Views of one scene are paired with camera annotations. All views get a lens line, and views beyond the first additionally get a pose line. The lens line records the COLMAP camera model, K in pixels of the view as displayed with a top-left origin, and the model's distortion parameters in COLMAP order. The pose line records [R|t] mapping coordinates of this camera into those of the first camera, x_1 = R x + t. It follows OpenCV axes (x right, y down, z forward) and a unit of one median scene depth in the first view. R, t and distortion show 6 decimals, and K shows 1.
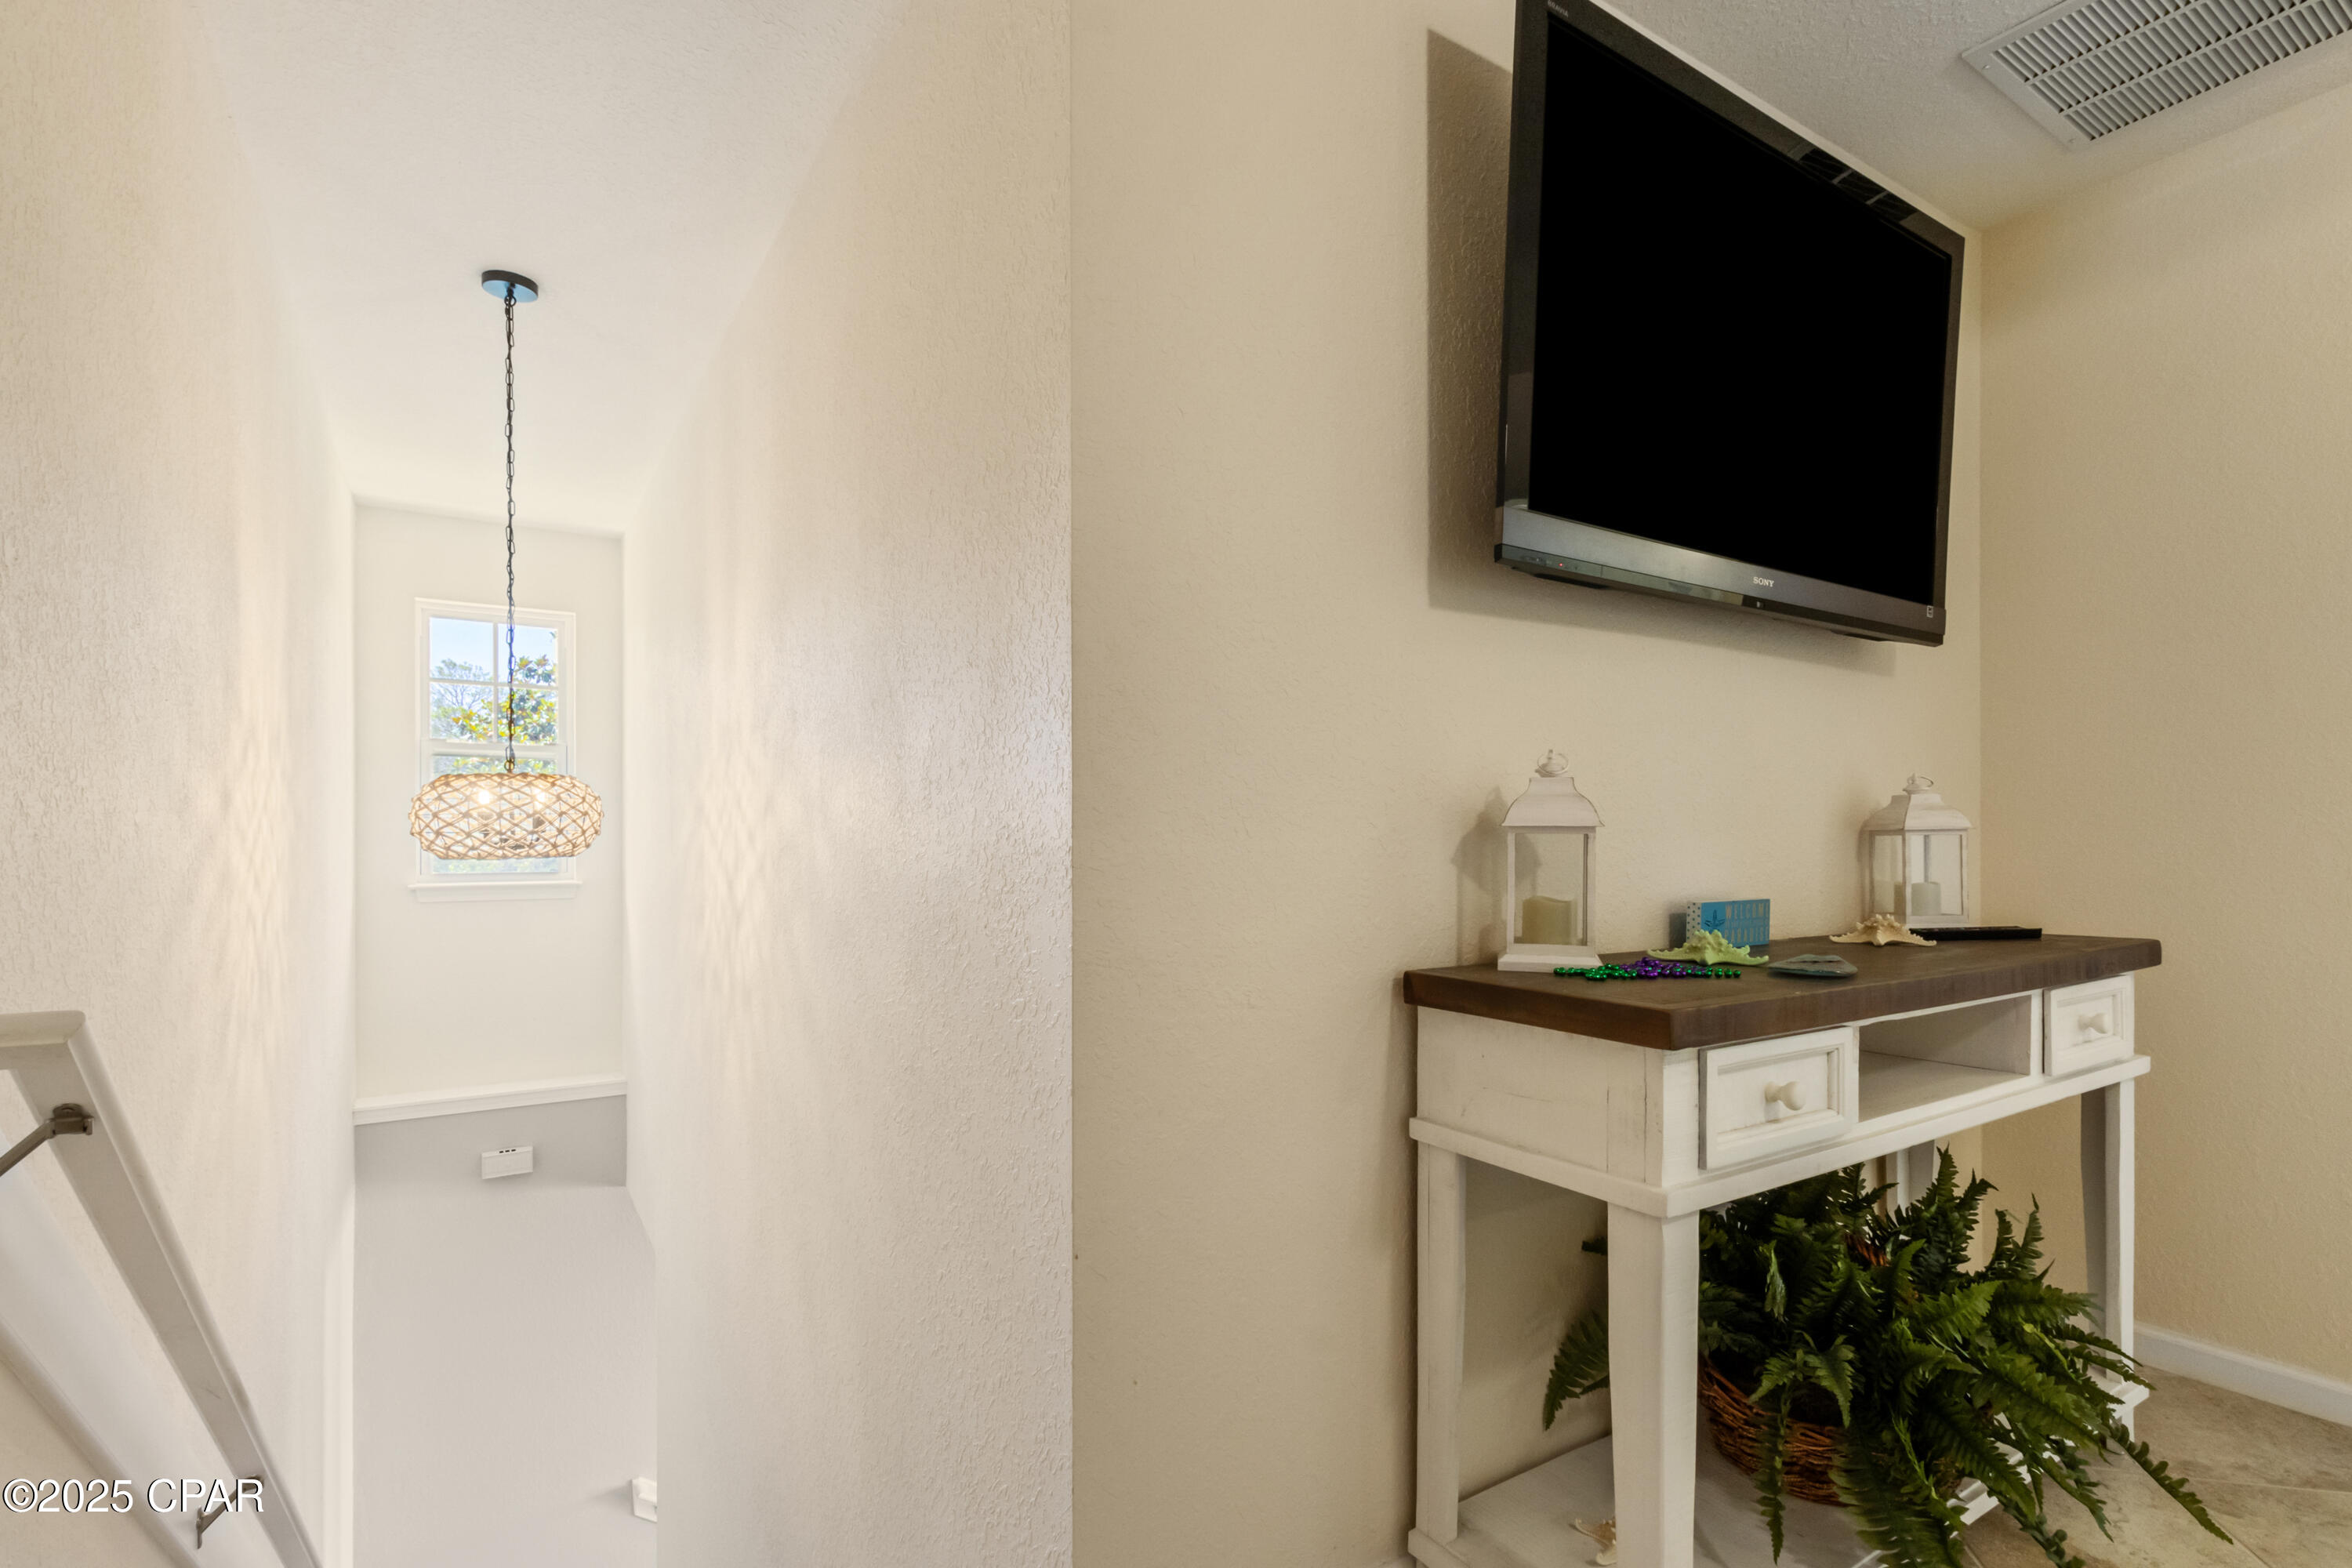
lens RADIAL K [[1079.7, 0, 1161.0], [0, 1079.7, 835.5], [0, 0, 1]] dist [0.000489, -0.000037]
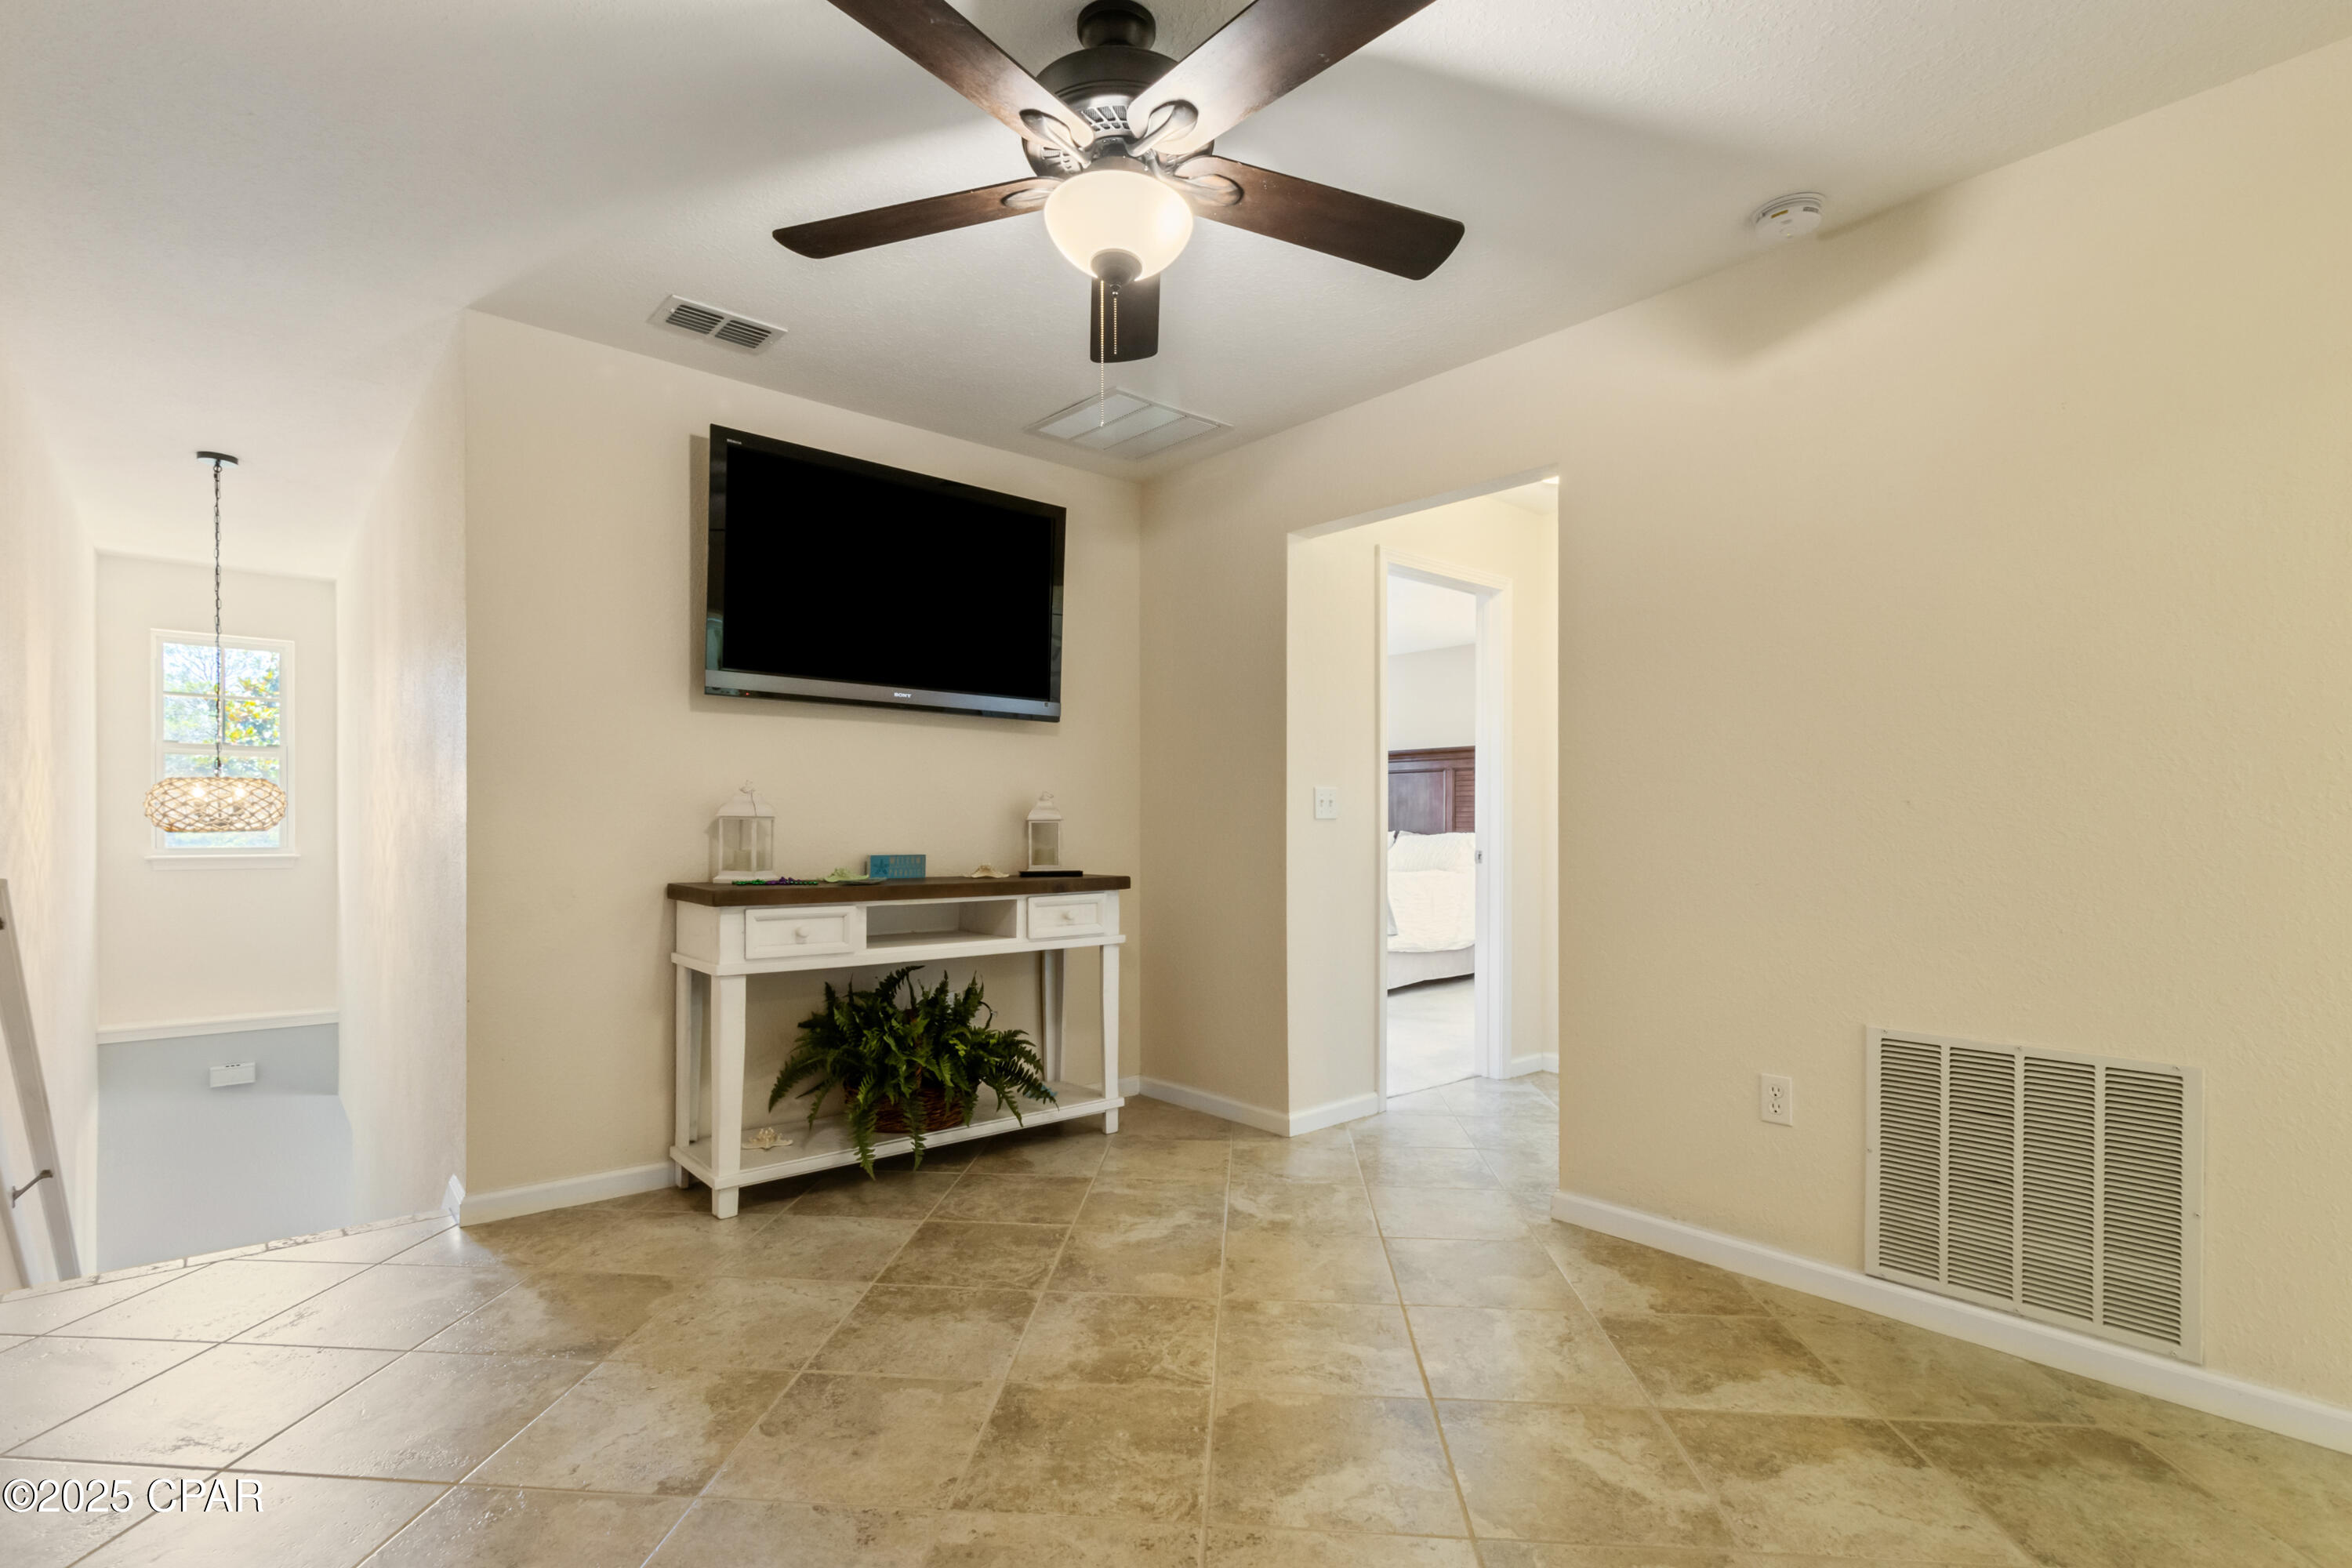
lens RADIAL K [[1079.7, 0, 1164.2], [0, 1079.7, 835.5], [0, 0, 1]] dist [0.000489, -0.000037]
pose [[0.989294, 0.006387, 0.145797, 0.557135], [-0.007841, 0.999925, 0.009400, 0.001426], [-0.145726, -0.010443, 0.989270, -0.790253]]
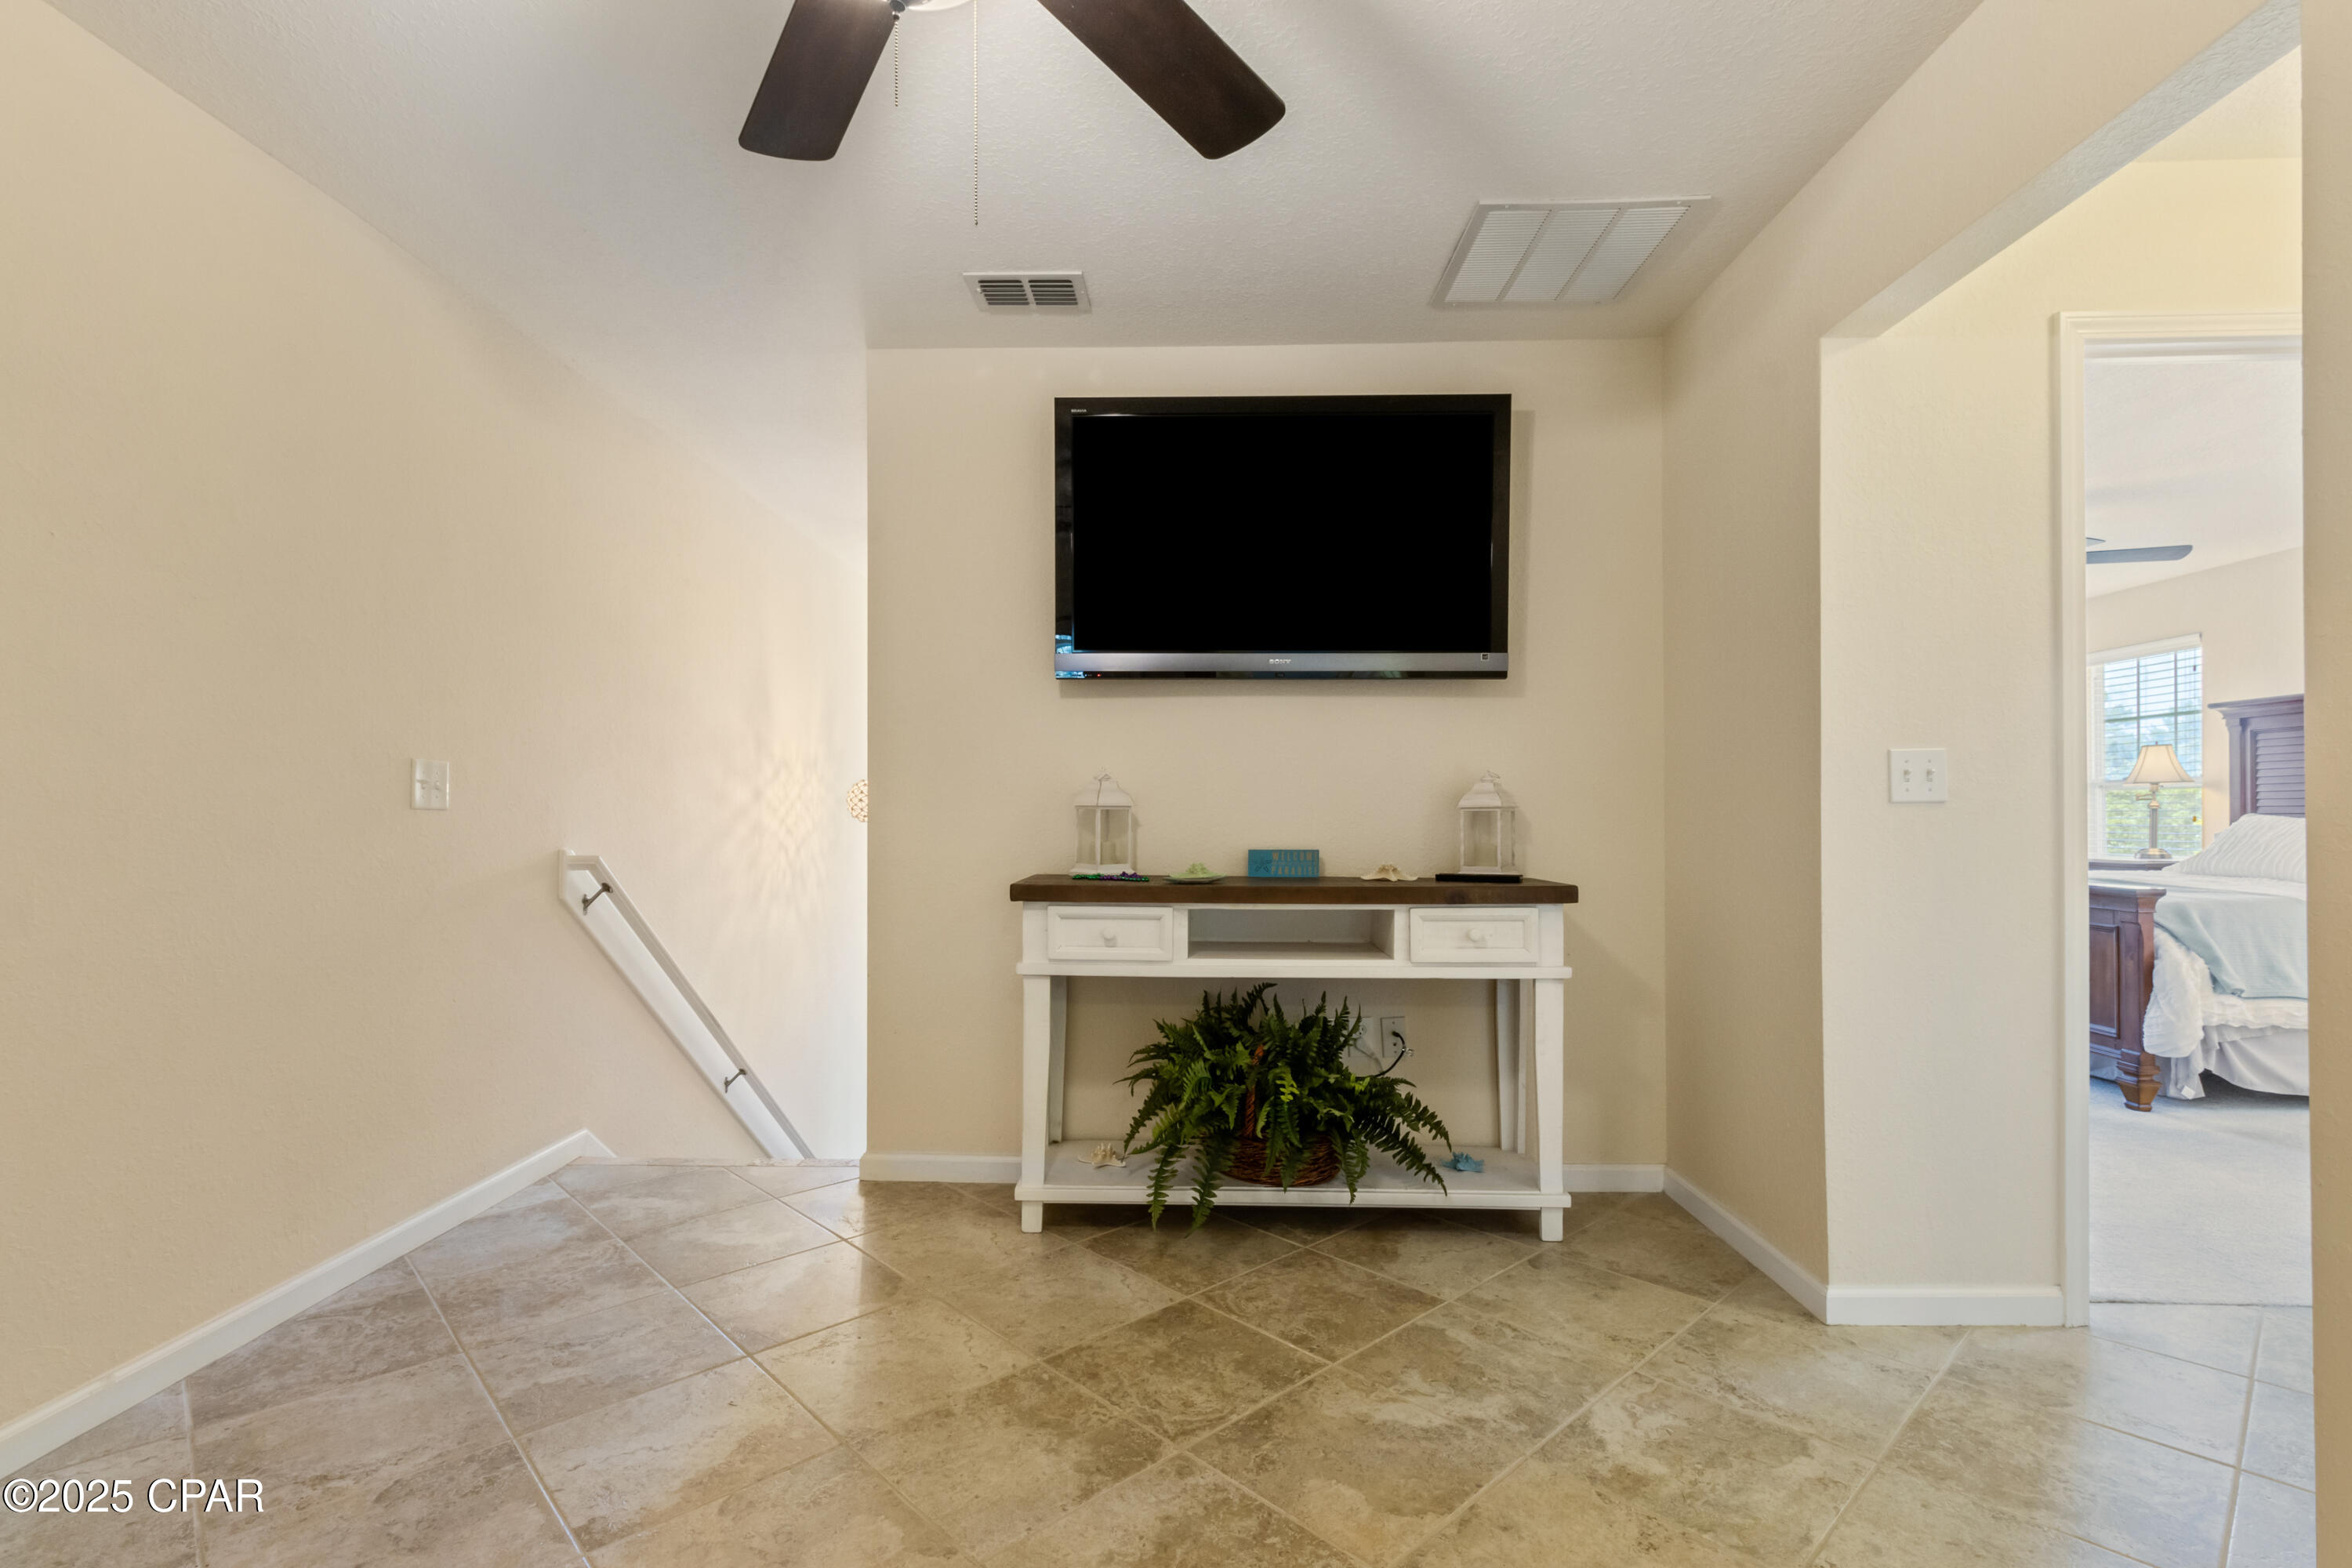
lens RADIAL K [[1079.7, 0, 1181.6], [0, 1079.7, 815.9], [0, 0, 1]] dist [0.000489, -0.000037]
pose [[0.834659, 0.004833, -0.550747, 1.019482], [-0.003044, 0.999987, 0.004161, 0.000282], [0.550759, -0.001797, 0.834662, -0.379645]]
